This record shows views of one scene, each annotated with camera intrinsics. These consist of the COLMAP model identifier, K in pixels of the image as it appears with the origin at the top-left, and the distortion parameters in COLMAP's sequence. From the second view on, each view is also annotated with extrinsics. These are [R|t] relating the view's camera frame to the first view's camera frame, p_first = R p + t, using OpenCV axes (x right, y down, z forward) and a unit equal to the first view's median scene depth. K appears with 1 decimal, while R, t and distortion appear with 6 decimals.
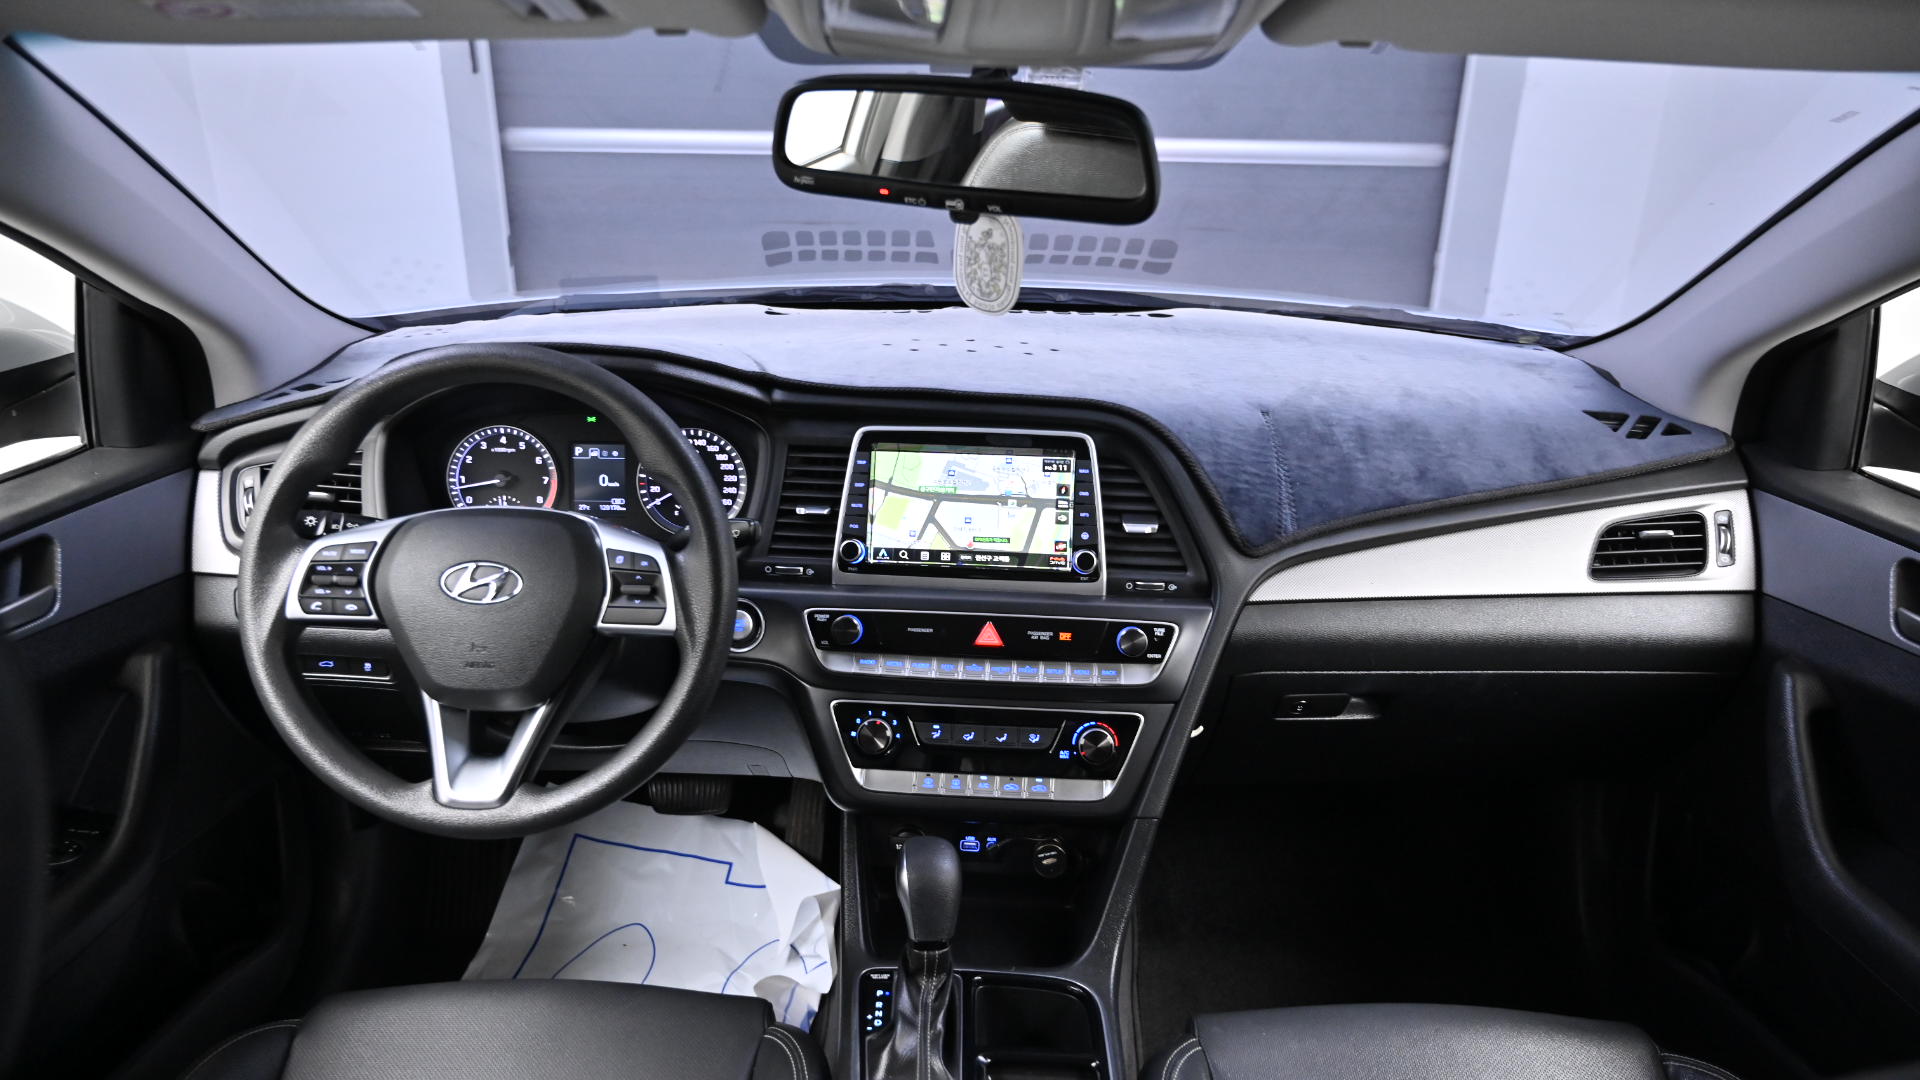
lens RADIAL K [[1342.6, 0, 958.0], [0, 1342.6, 544.5], [0, 0, 1]] dist [-0.003600, -0.007629]
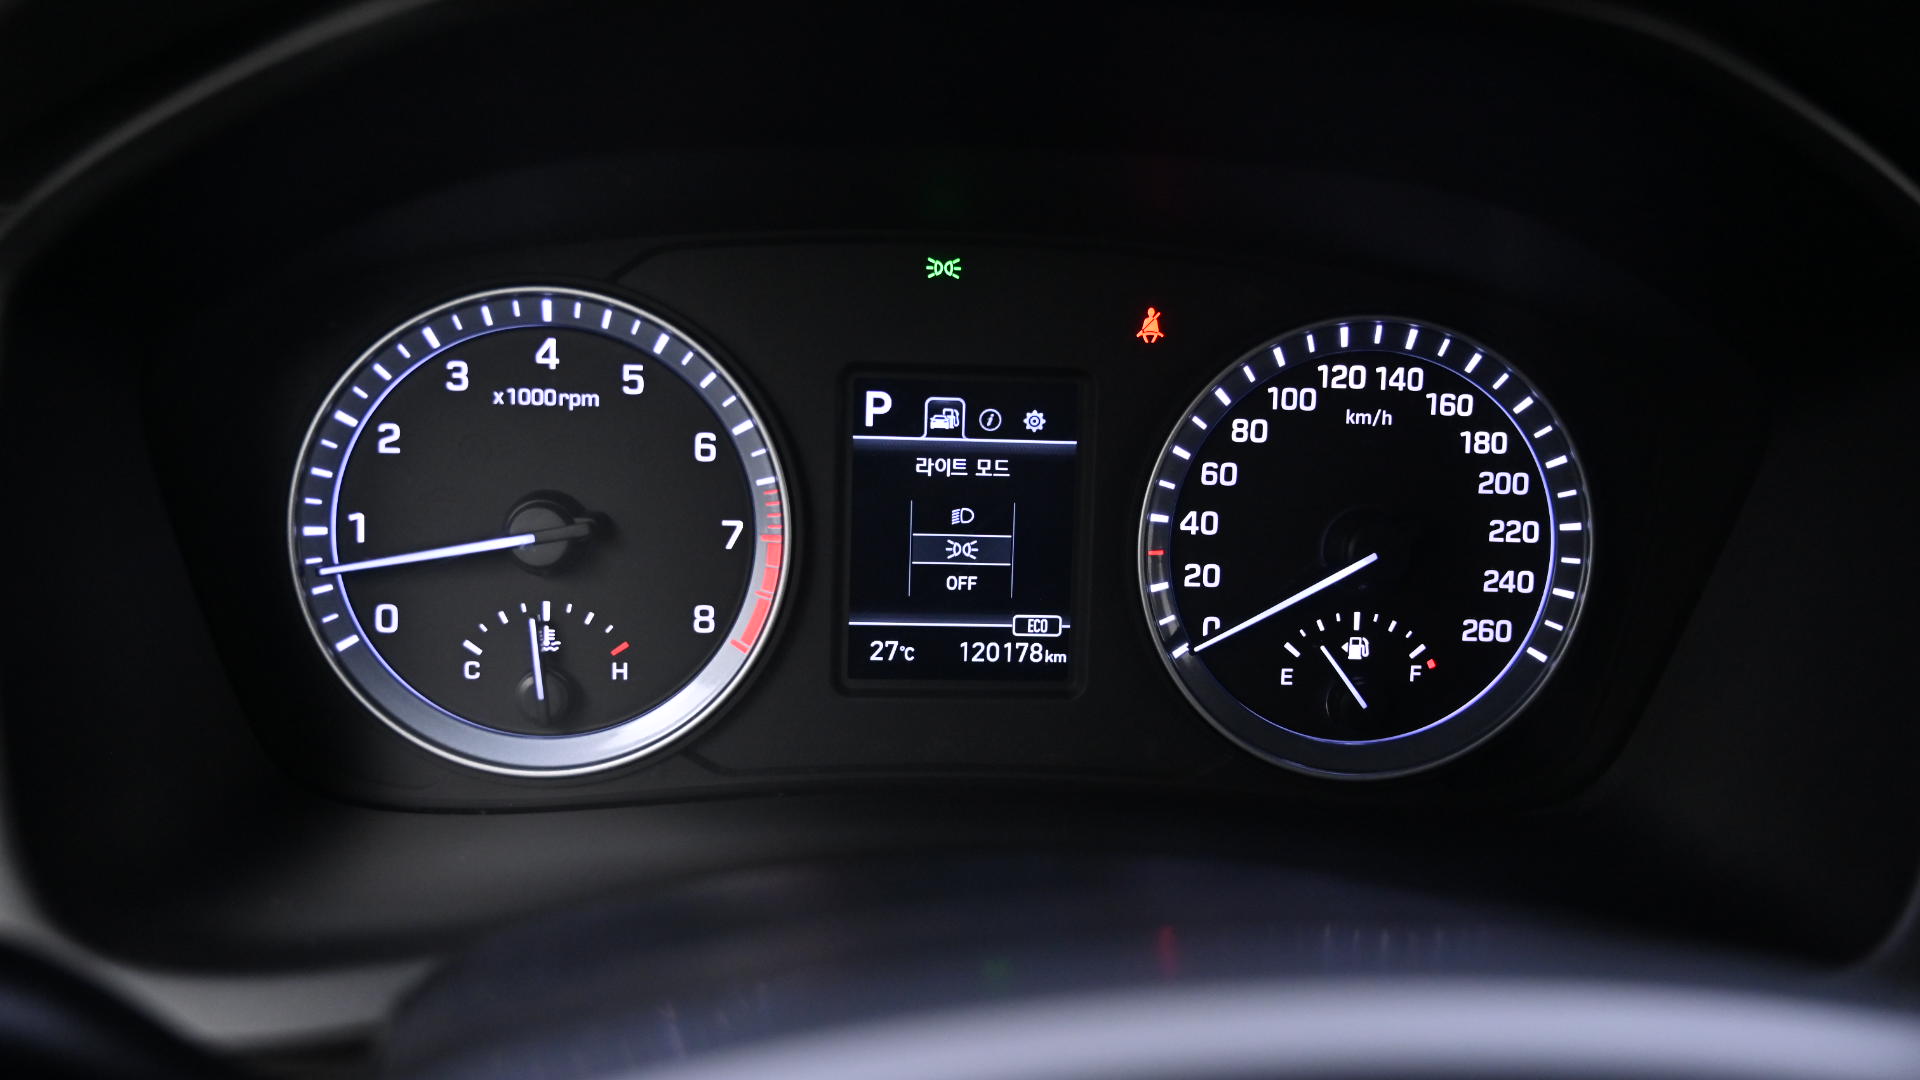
lens RADIAL K [[1695.5, 0, 961.2], [0, 1695.5, 534.9], [0, 0, 1]] dist [-0.008835, 0.000421]
pose [[0.996142, 0.008248, 0.087372, -0.319434], [-0.008429, 0.999963, 0.001694, -0.052806], [-0.087355, -0.002424, 0.996174, 0.772550]]
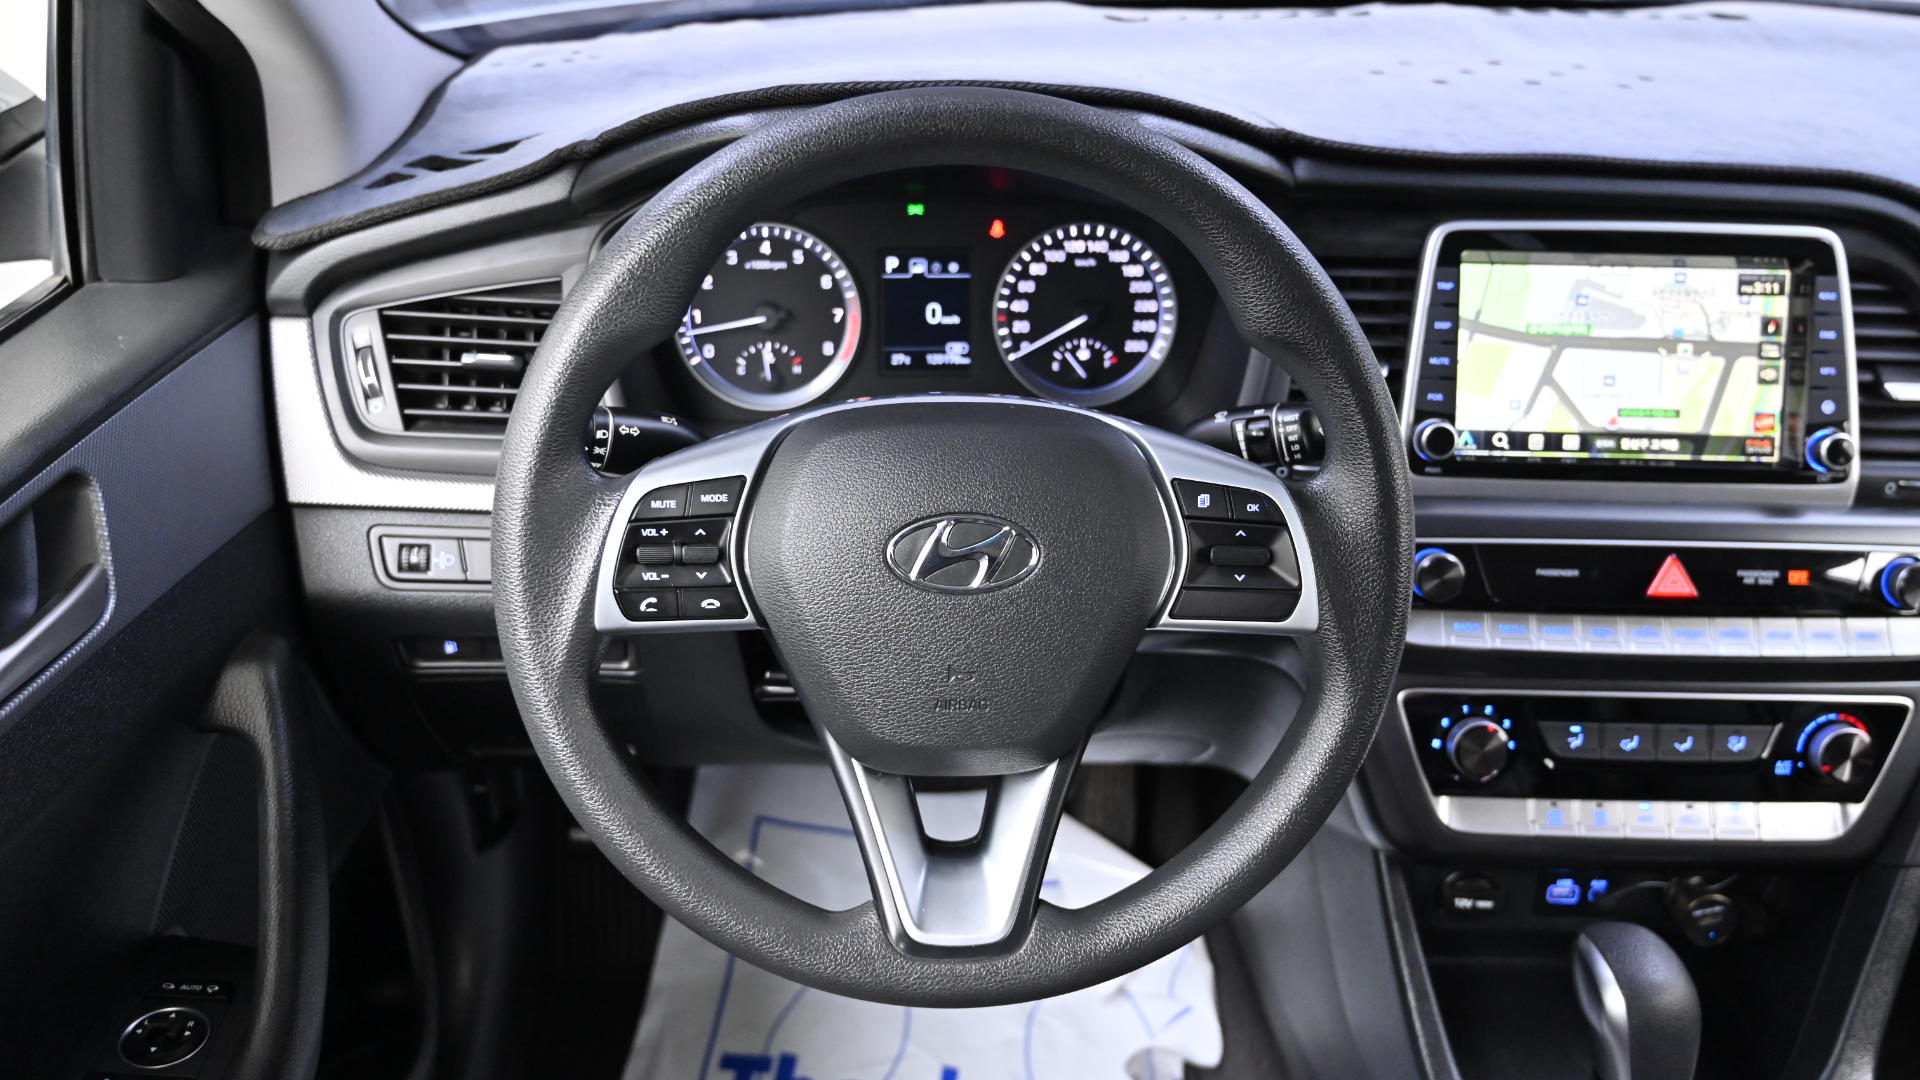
lens RADIAL K [[1607.9, 0, 959.9], [0, 1607.9, 549.8], [0, 0, 1]] dist [-0.010577, 0.017583]
pose [[0.998127, -0.026505, 0.055138, -0.321142], [0.017789, 0.988075, 0.152941, -0.057911], [-0.058534, -0.151673, 0.986696, 0.305000]]
